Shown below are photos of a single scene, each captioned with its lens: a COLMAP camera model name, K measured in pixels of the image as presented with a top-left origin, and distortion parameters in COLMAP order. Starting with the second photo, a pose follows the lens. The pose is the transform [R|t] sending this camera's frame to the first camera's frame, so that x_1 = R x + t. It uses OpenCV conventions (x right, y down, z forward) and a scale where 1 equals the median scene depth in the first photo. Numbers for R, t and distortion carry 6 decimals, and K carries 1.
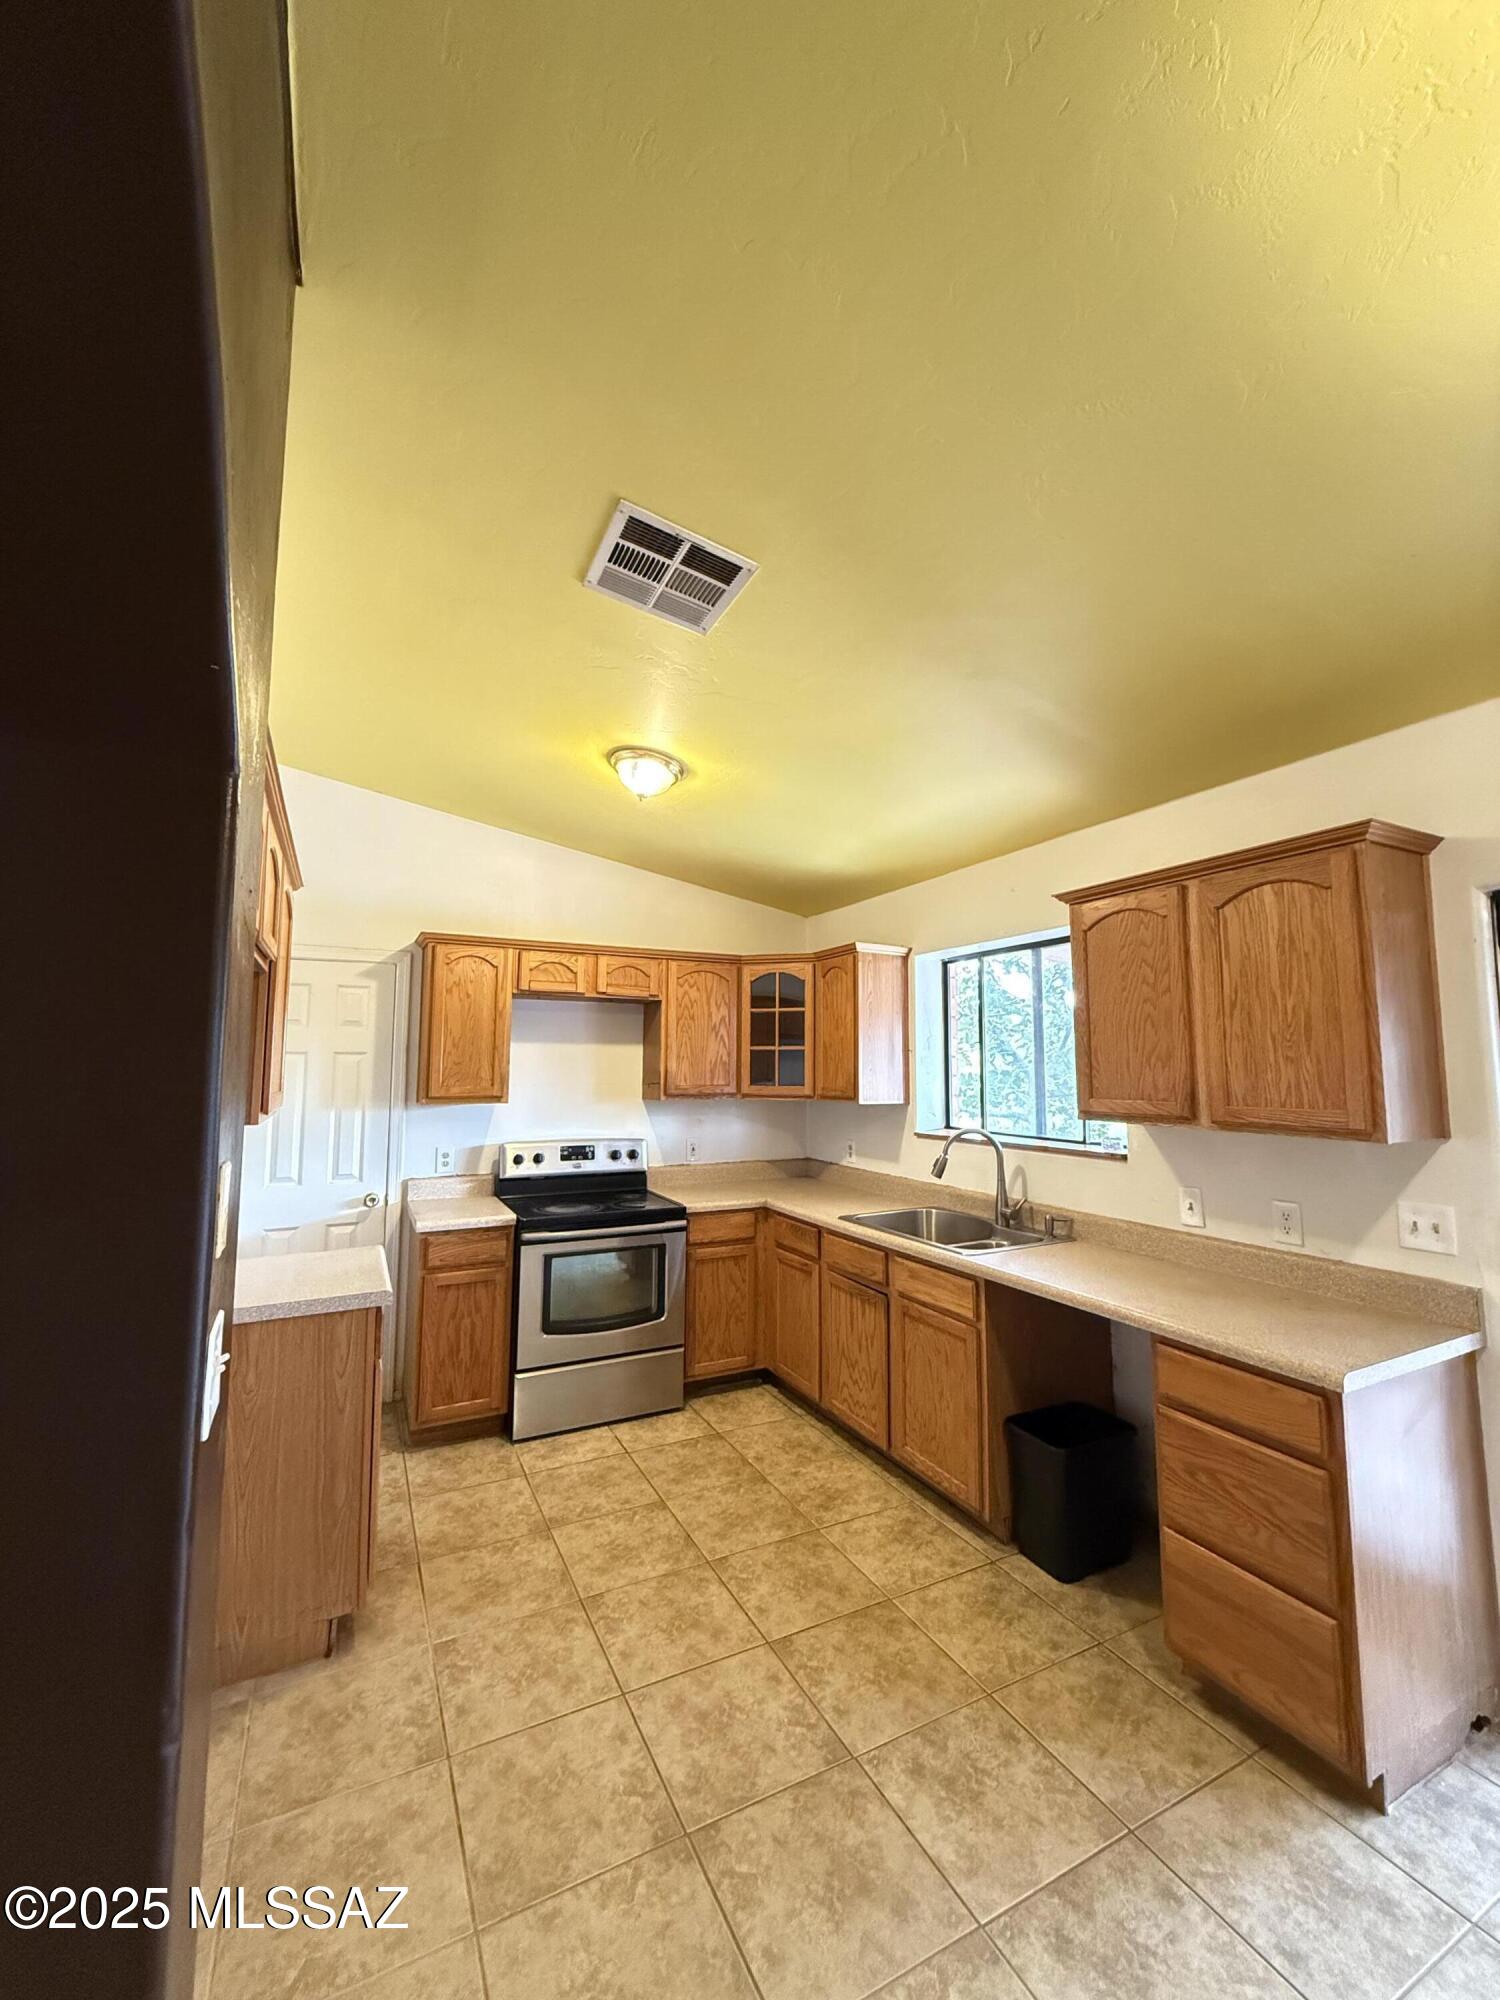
lens RADIAL K [[798.4, 0, 771.5], [0, 798.4, 995.5], [0, 0, 1]] dist [0.000410, -0.000268]
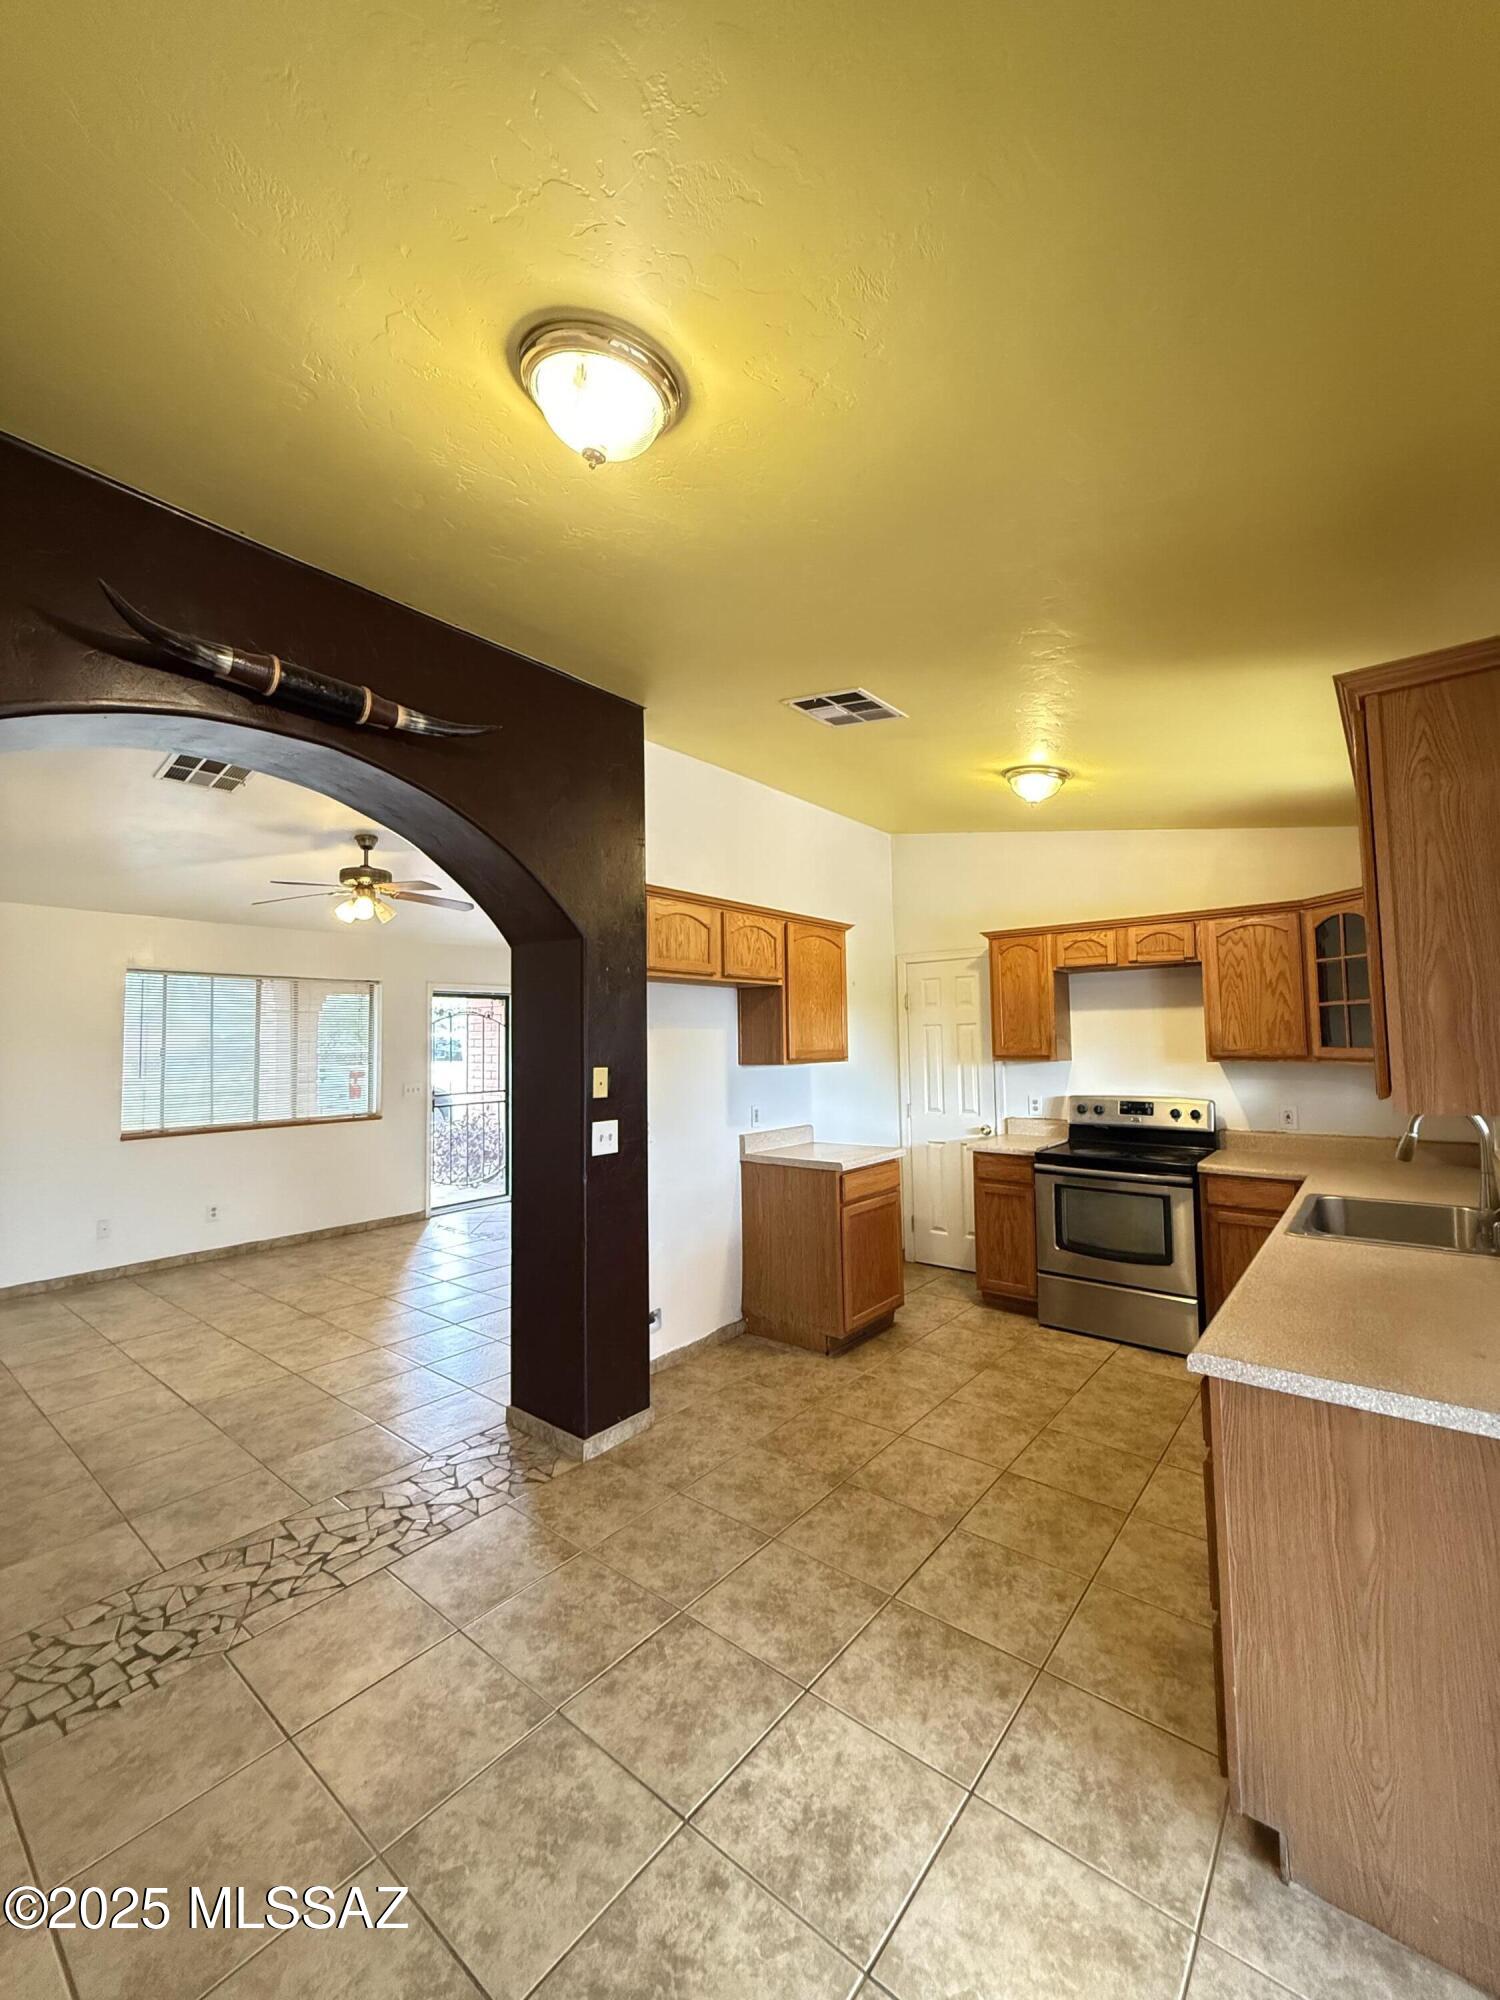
lens RADIAL K [[806.5, 0, 750.0], [0, 806.5, 1000.0], [0, 0, 1]] dist [-0.000251, -0.000046]
pose [[0.395064, -0.056327, -0.916925, 0.728394], [0.098358, 0.994975, -0.018743, 0.022395], [0.913373, -0.082782, 0.398619, 0.109968]]
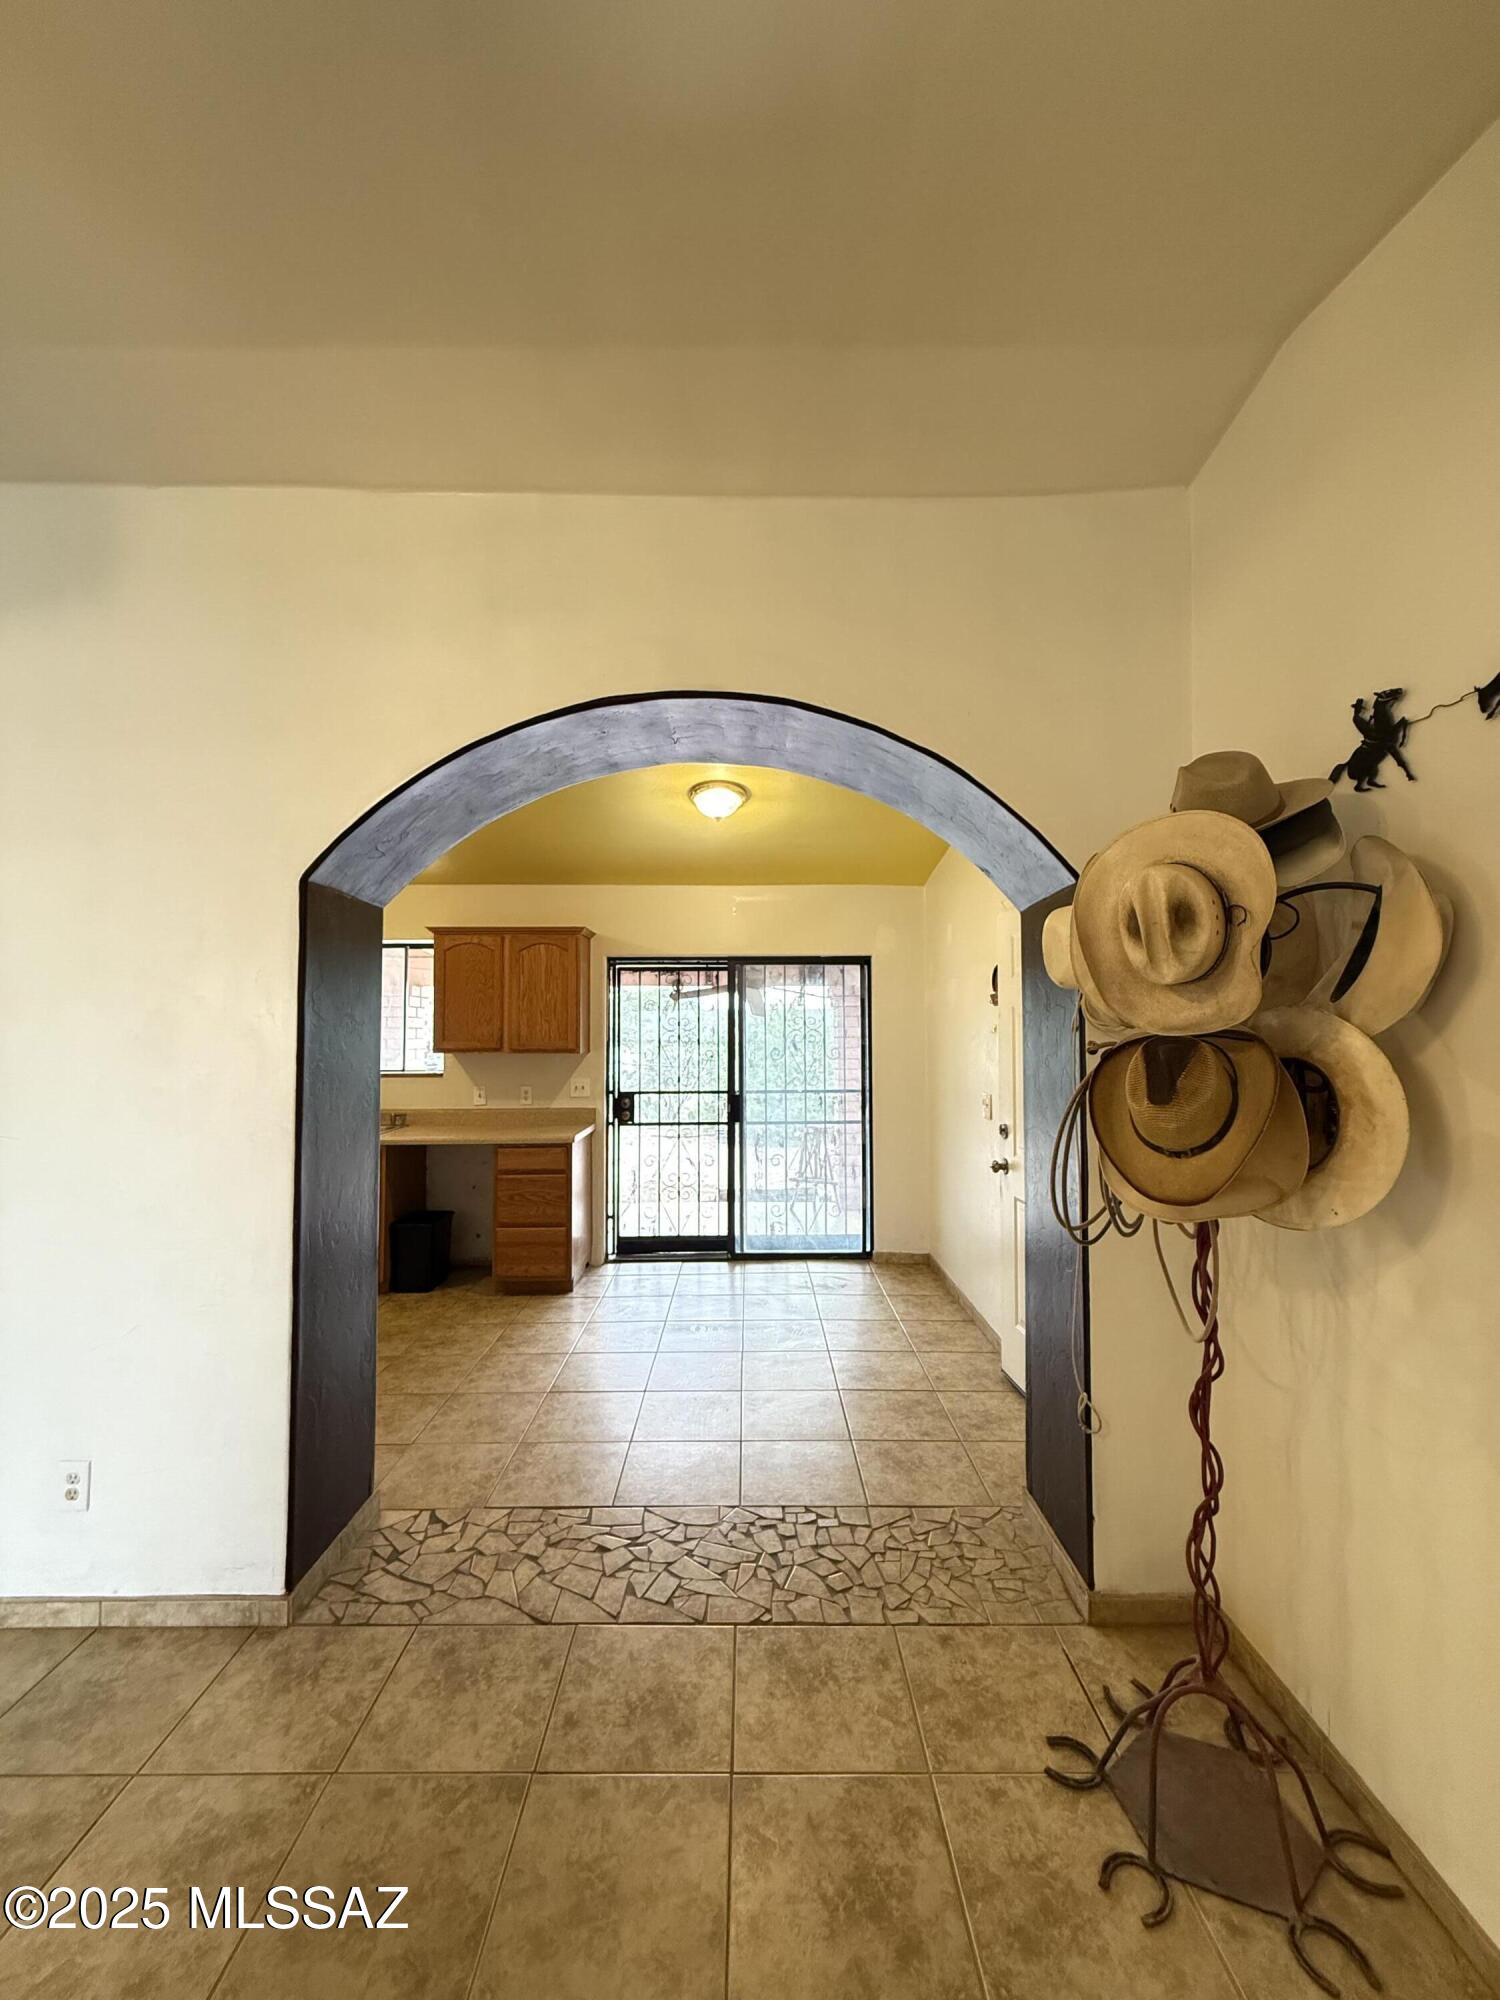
lens RADIAL K [[797.6, 0, 753.2], [0, 797.6, 994.5], [0, 0, 1]] dist [0.001098, 0.000050]
pose [[0.453001, 0.031162, 0.890965, -0.791191], [-0.082099, 0.996600, 0.006885, -0.043341], [-0.887721, -0.076267, 0.454020, -0.402239]]
